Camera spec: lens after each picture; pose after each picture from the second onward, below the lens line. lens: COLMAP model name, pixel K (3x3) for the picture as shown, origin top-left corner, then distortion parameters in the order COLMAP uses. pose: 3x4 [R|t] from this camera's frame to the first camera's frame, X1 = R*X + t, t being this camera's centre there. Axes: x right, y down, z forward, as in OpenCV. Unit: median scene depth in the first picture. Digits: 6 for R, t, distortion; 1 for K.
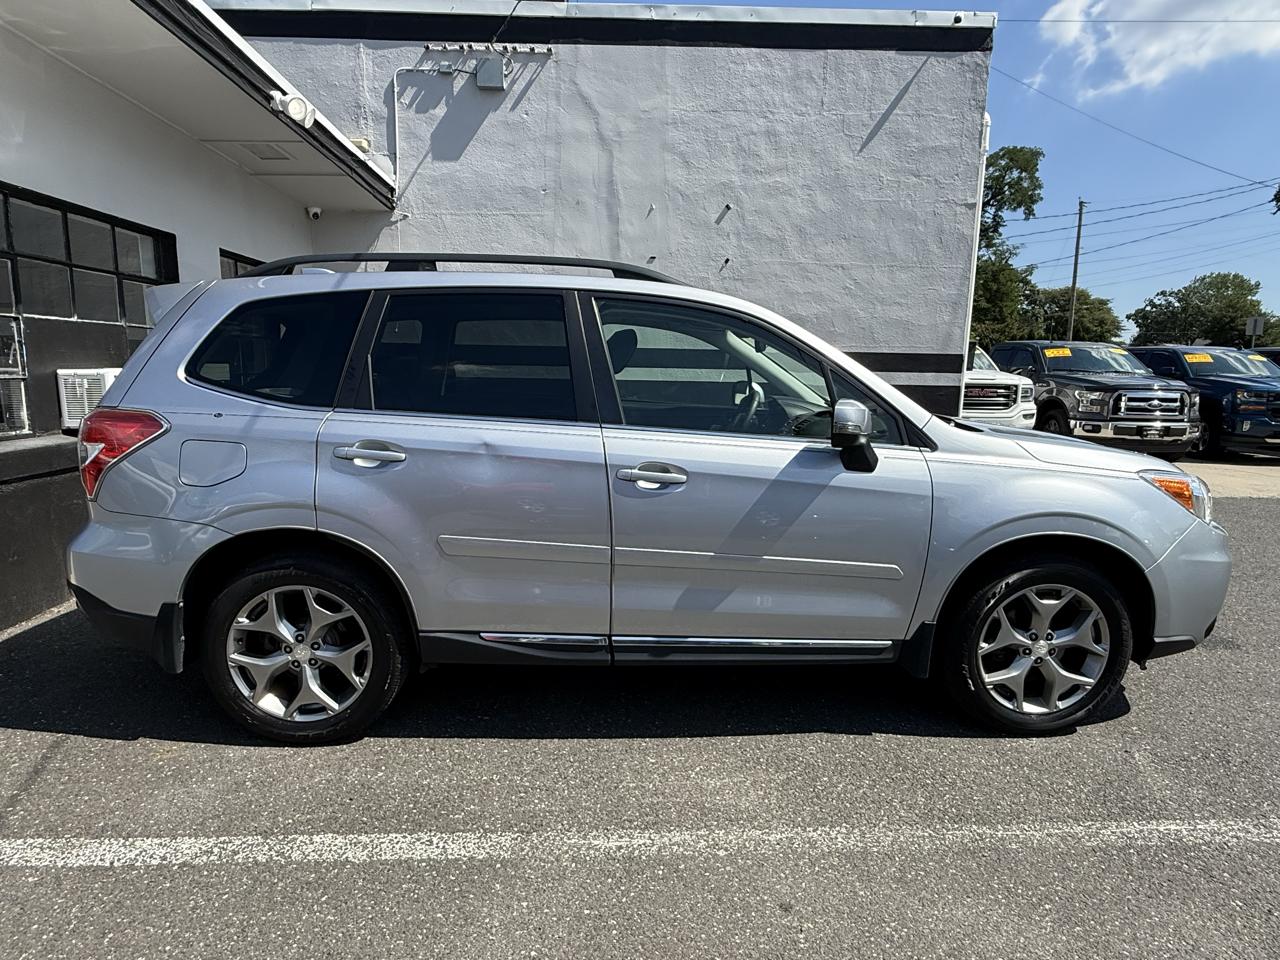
lens RADIAL K [[733.5, 0, 636.2], [0, 733.5, 481.4], [0, 0, 1]] dist [0.000493, 0.000706]
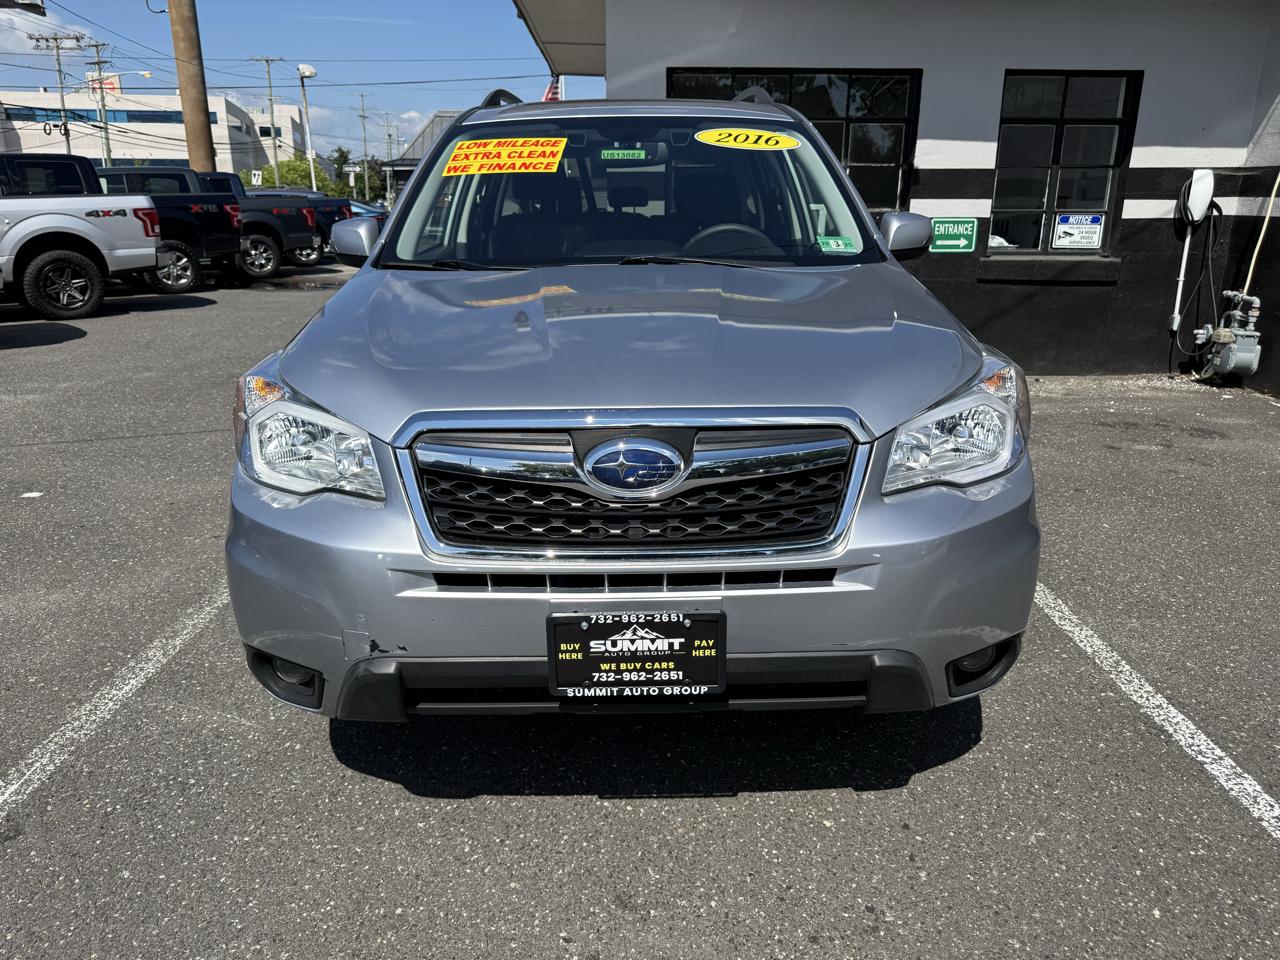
lens RADIAL K [[908.6, 0, 653.1], [0, 908.6, 471.9], [0, 0, 1]] dist [0.056751, -0.088533]
pose [[-0.020653, 0.271385, -0.962249, 1.426664], [-0.157084, 0.949620, 0.271195, -0.166447], [0.987369, 0.156755, 0.023017, 1.289142]]
